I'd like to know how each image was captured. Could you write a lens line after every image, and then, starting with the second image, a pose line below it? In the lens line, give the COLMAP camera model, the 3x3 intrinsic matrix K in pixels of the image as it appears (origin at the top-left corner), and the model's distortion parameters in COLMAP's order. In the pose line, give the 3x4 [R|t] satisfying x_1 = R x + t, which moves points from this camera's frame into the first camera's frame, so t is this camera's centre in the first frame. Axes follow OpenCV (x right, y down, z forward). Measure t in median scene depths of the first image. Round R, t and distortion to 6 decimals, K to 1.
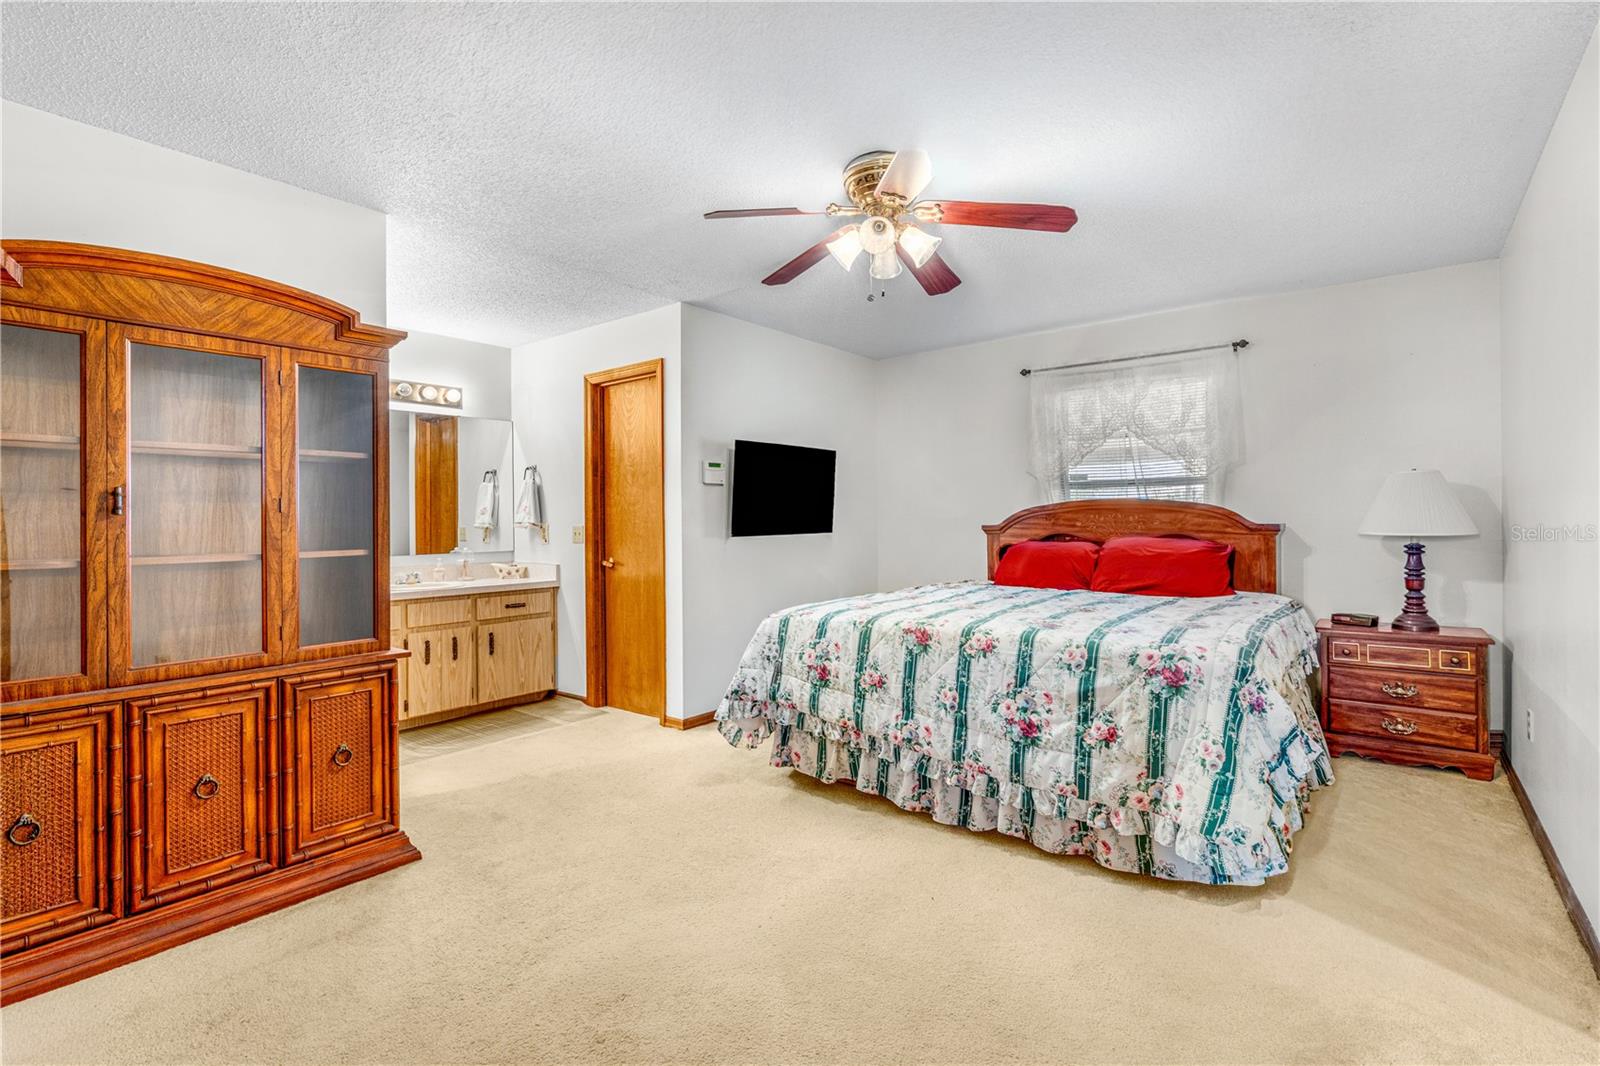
lens RADIAL K [[737.9, 0, 801.4], [0, 737.9, 543.1], [0, 0, 1]] dist [-0.003438, -0.000248]
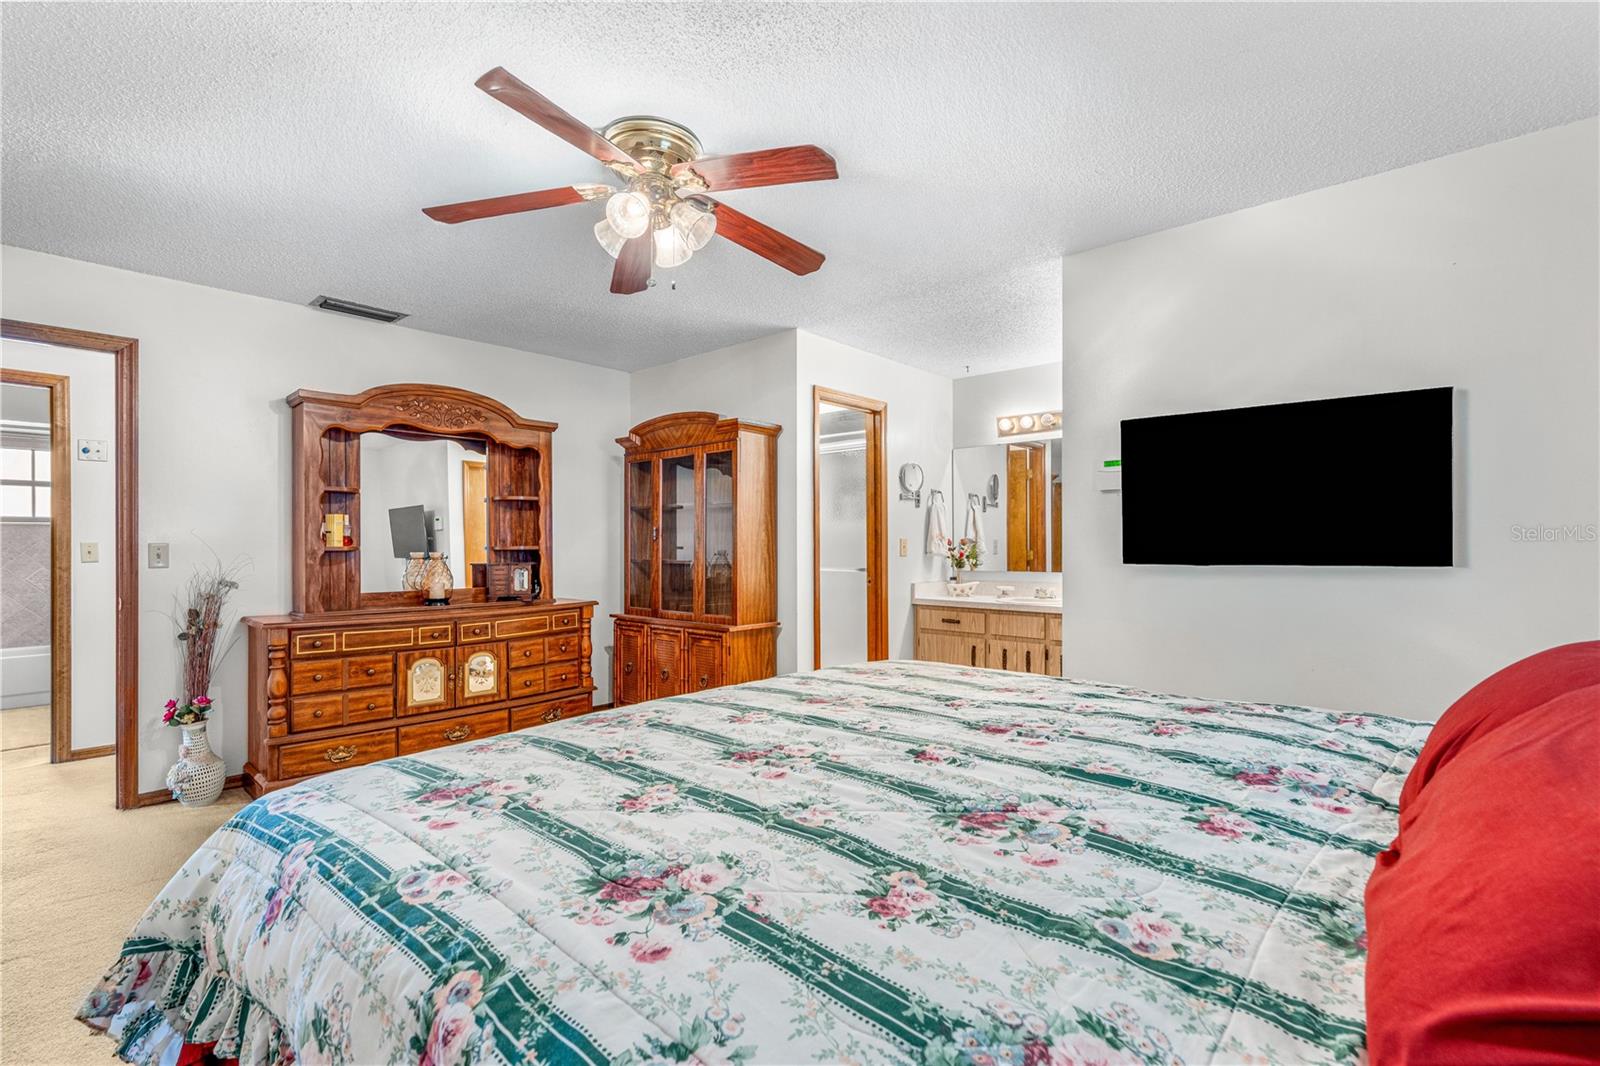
lens RADIAL K [[737.9, 0, 801.4], [0, 737.9, 543.1], [0, 0, 1]] dist [-0.003438, -0.000248]
pose [[-0.036029, 0.003170, -0.999346, 0.604149], [-0.026891, 0.999630, 0.004140, -0.022926], [0.998989, 0.027023, -0.035931, 0.727850]]
